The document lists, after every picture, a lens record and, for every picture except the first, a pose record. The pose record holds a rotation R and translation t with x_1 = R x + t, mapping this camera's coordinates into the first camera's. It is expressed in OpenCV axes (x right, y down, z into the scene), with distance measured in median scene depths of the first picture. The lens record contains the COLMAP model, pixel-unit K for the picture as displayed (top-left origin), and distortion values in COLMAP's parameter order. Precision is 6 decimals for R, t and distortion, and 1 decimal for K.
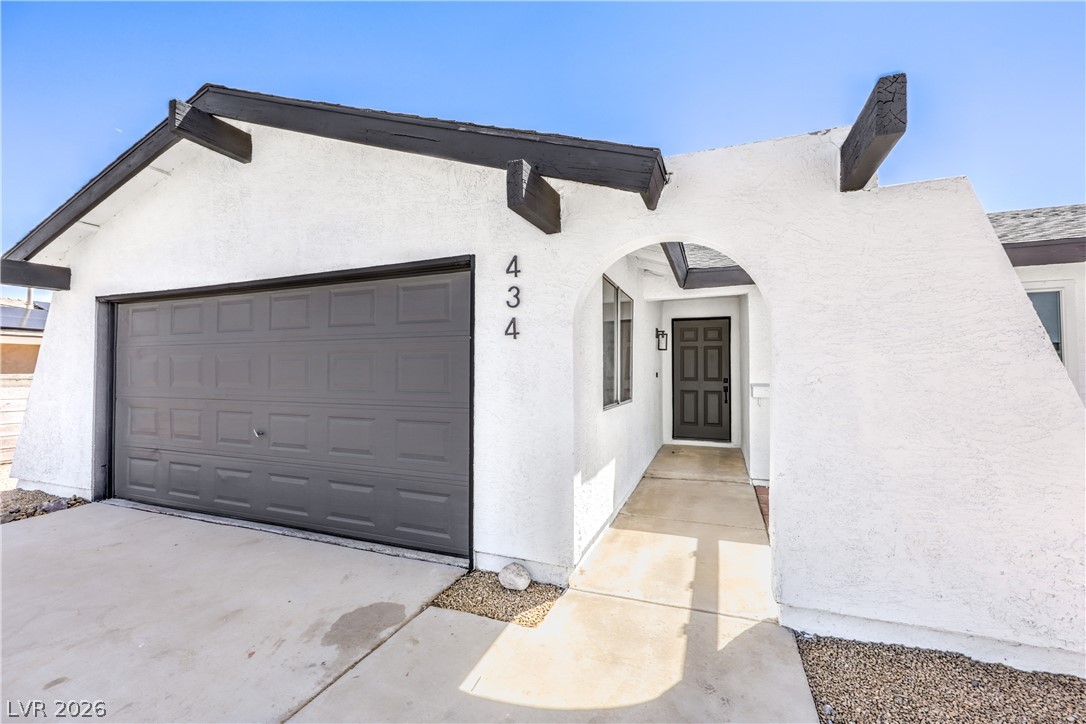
lens RADIAL K [[450.1, 0, 550.3], [0, 450.1, 363.4], [0, 0, 1]] dist [0.002542, 0.000314]
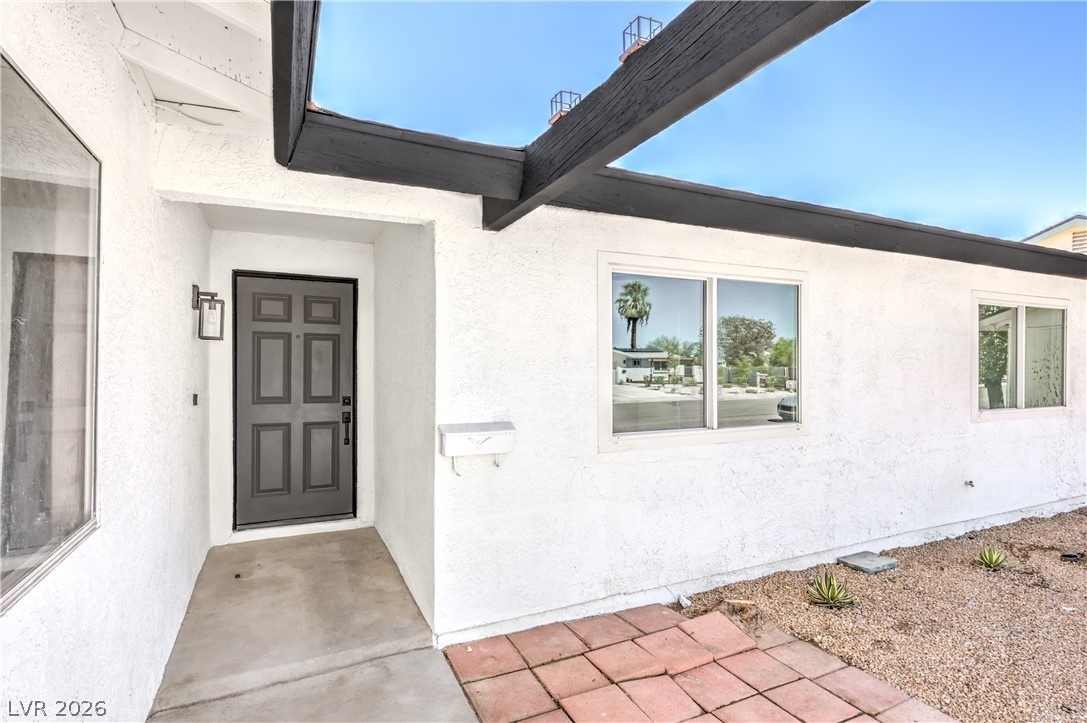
lens RADIAL K [[537.3, 0, 543.5], [0, 537.3, 361.5], [0, 0, 1]] dist [-0.017607, -0.000189]
pose [[0.688698, -0.000576, 0.725048, 0.097138], [-0.012801, 0.999834, 0.012954, -0.018469], [-0.724935, -0.018203, 0.688576, 0.409615]]
